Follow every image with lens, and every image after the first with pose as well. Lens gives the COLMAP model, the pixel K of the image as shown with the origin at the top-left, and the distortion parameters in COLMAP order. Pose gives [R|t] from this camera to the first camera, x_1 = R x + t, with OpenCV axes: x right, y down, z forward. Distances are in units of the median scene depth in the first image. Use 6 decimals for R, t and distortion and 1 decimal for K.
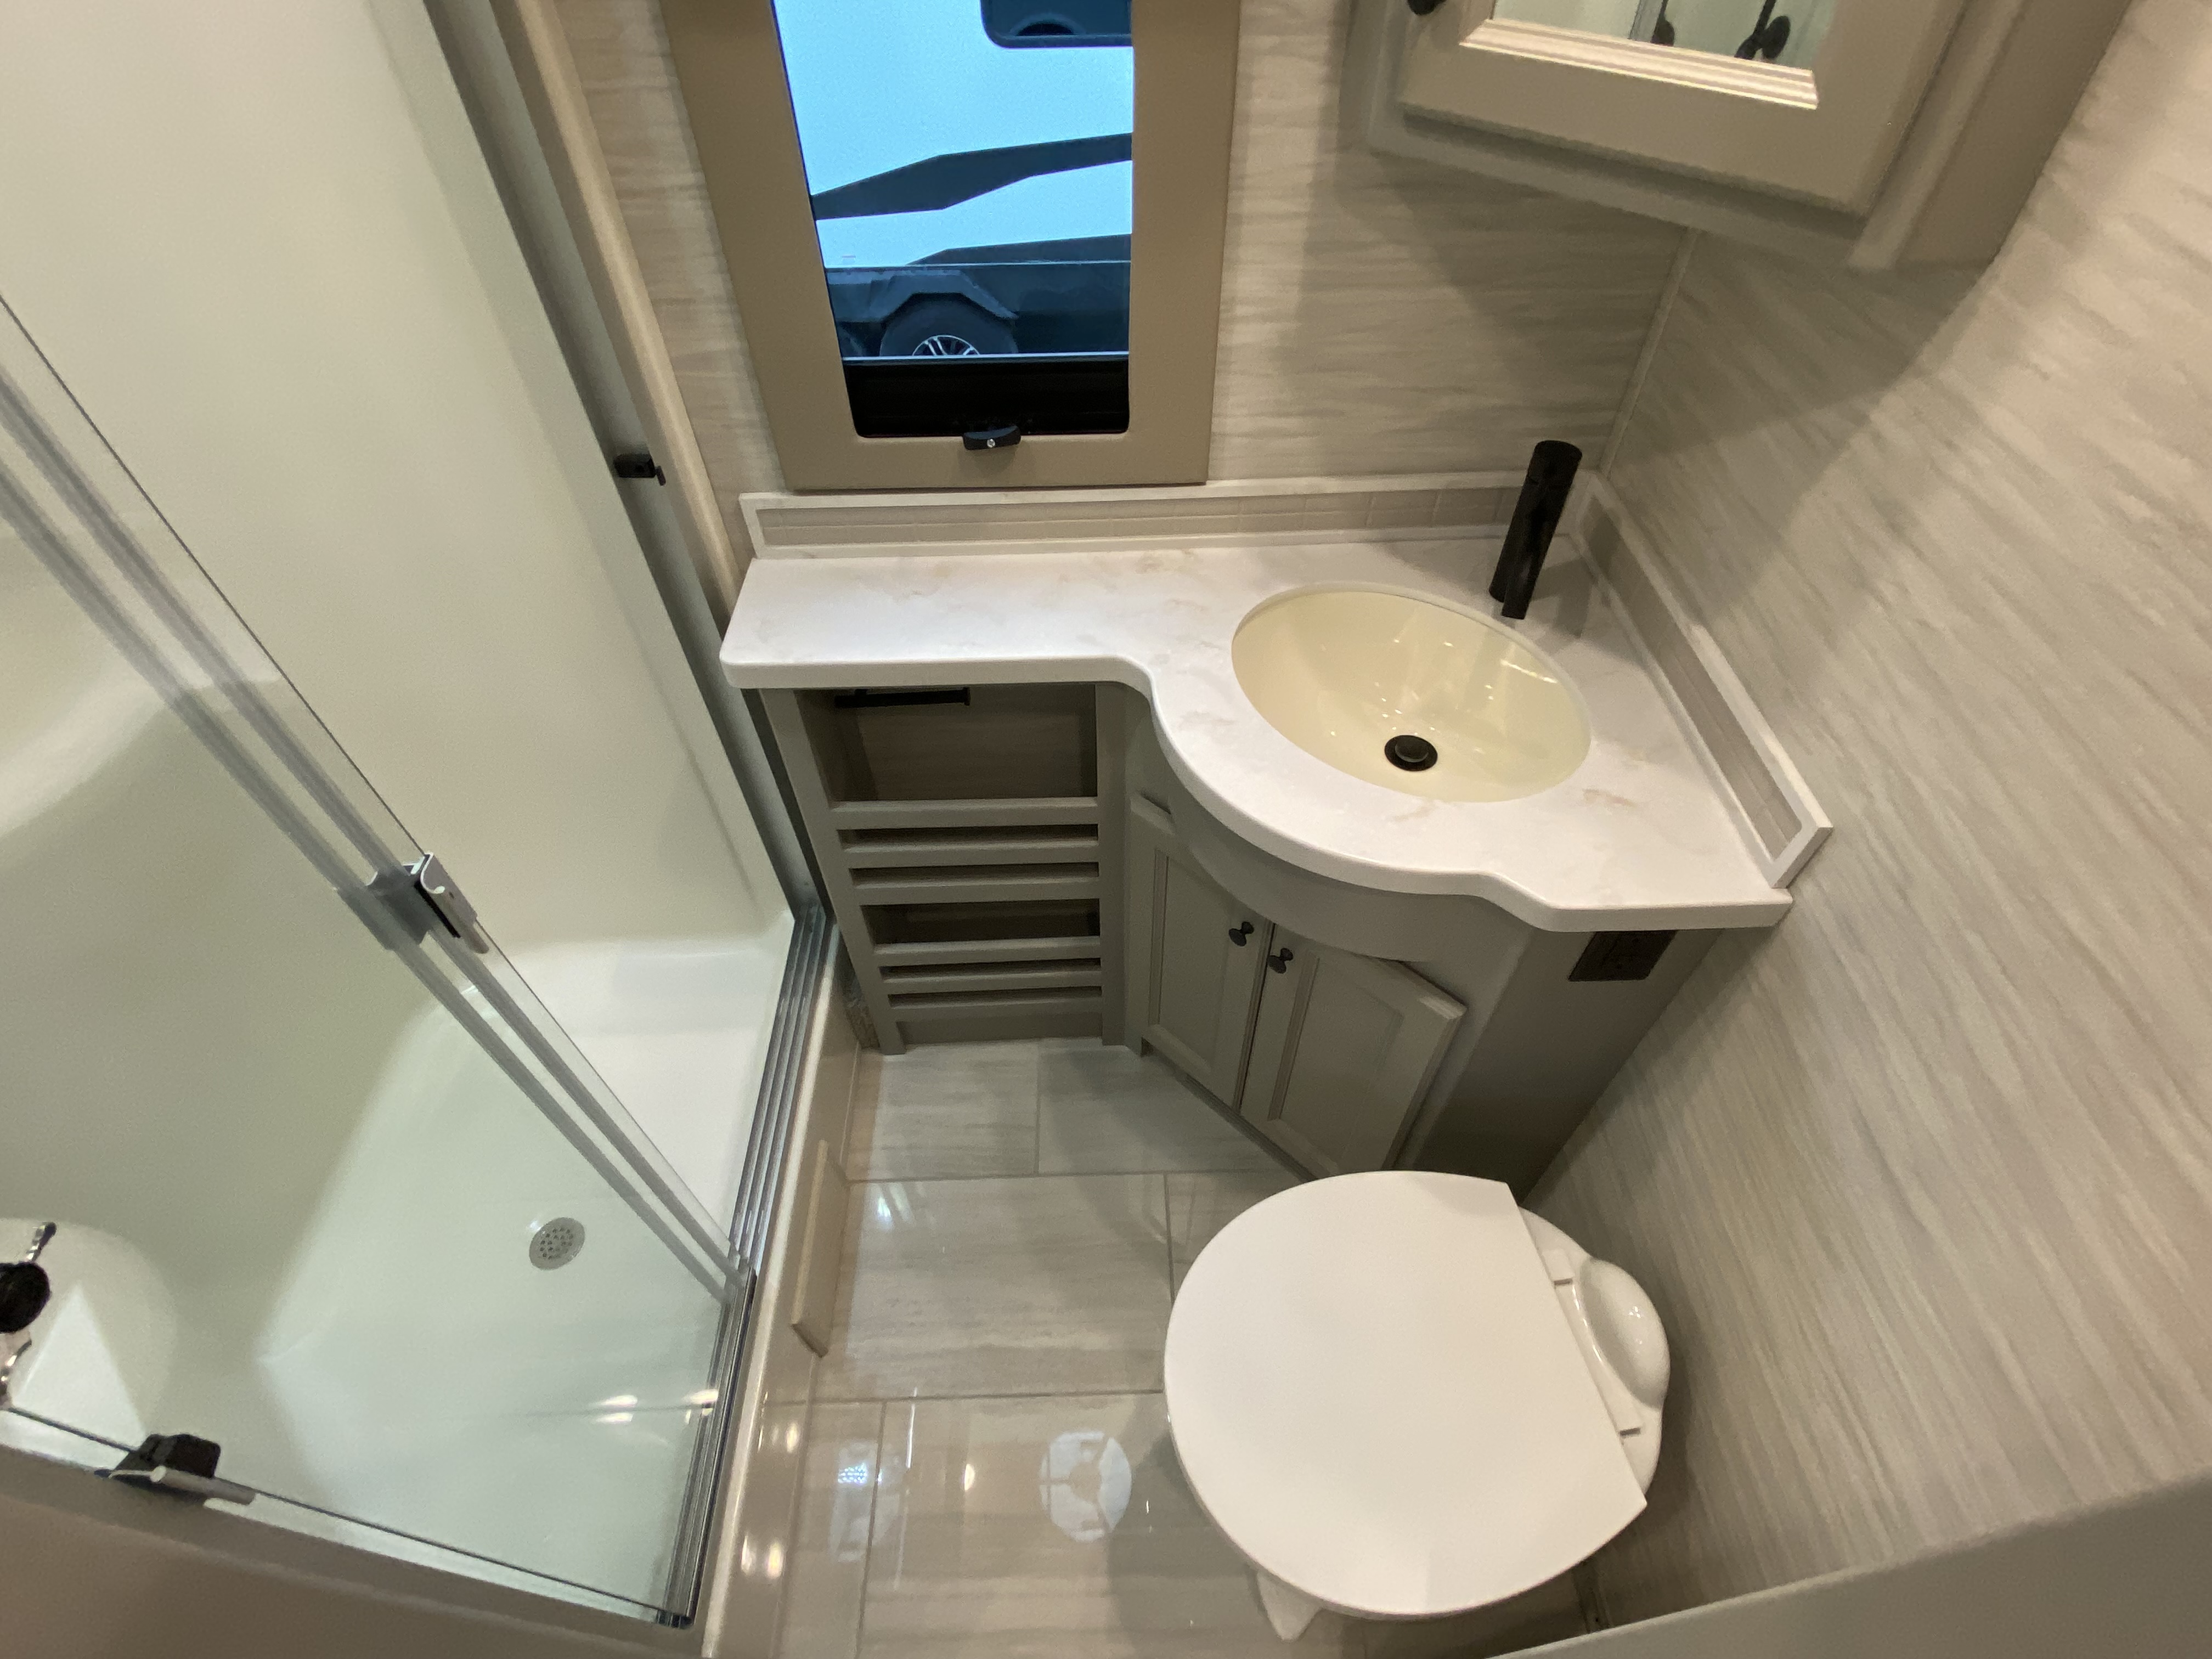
lens RADIAL K [[1039.6, 0, 1097.7], [0, 1039.6, 834.3], [0, 0, 1]] dist [0.020025, -0.021502]
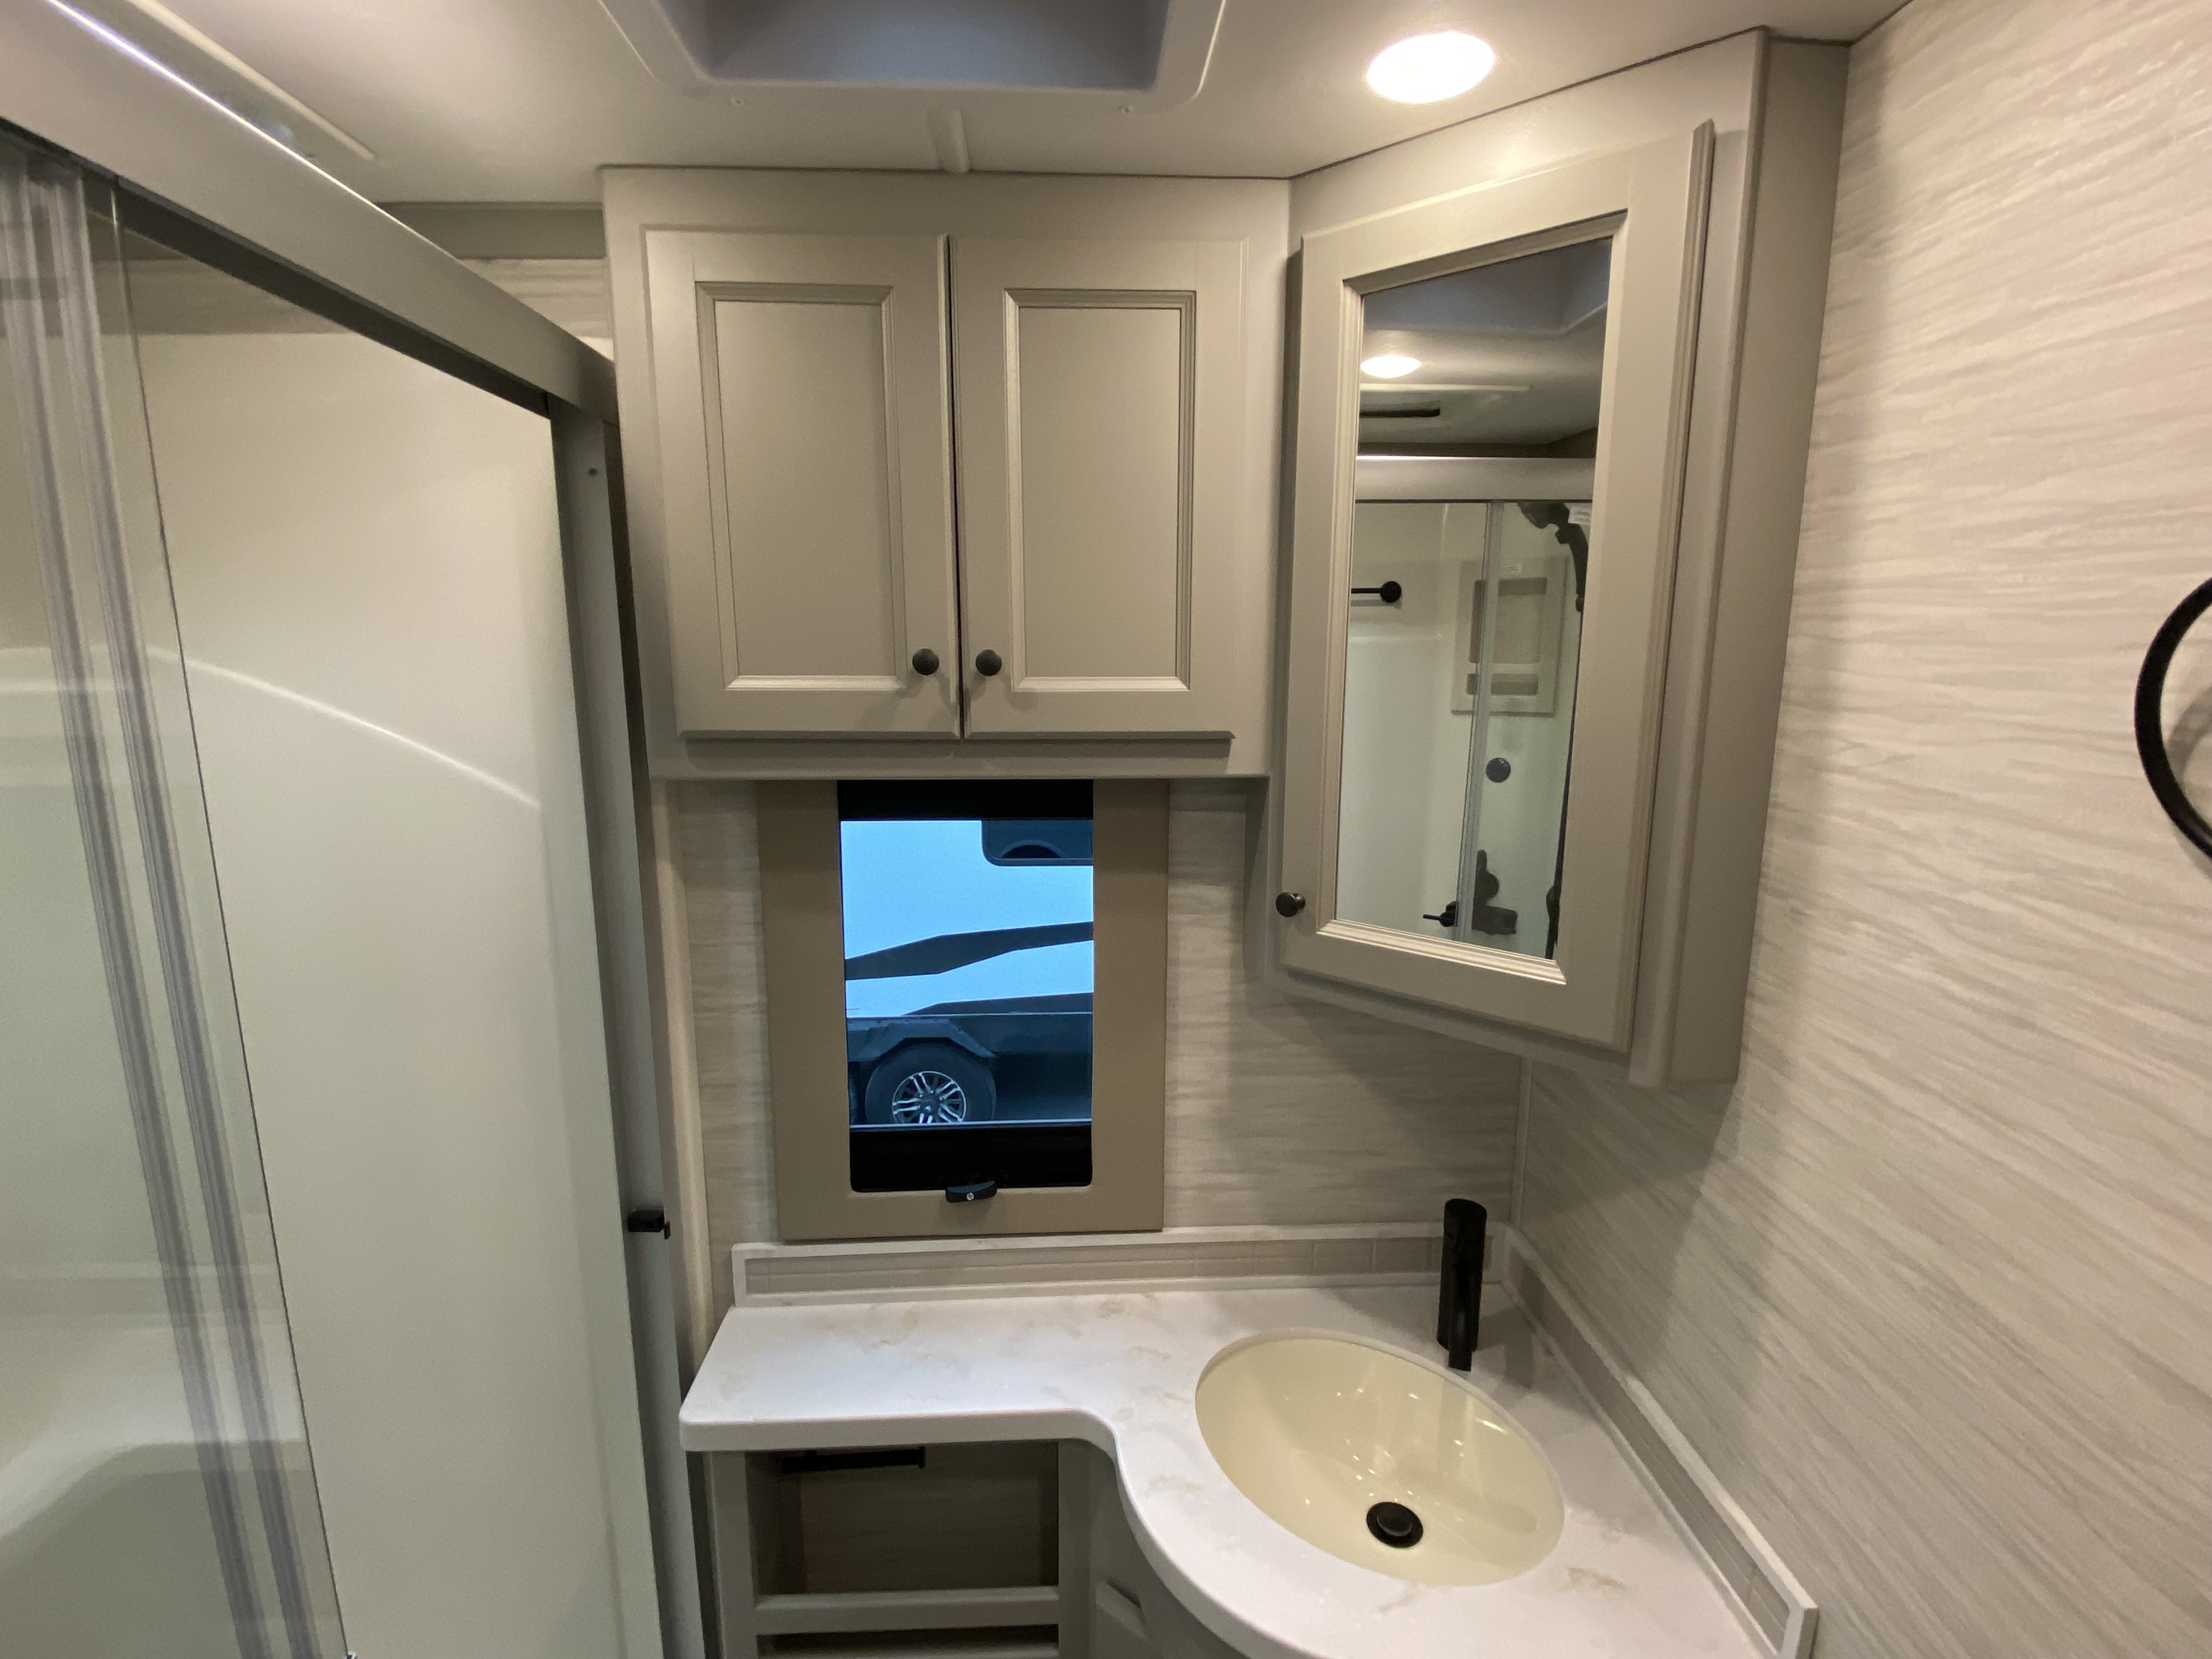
lens RADIAL K [[1060.4, 0, 1106.0], [0, 1060.4, 829.5], [0, 0, 1]] dist [0.062957, -0.058045]
pose [[0.999456, 0.012233, 0.030642, 0.004886], [0.009057, 0.791322, -0.611333, 0.019811], [-0.031726, 0.611277, 0.790780, -0.165685]]
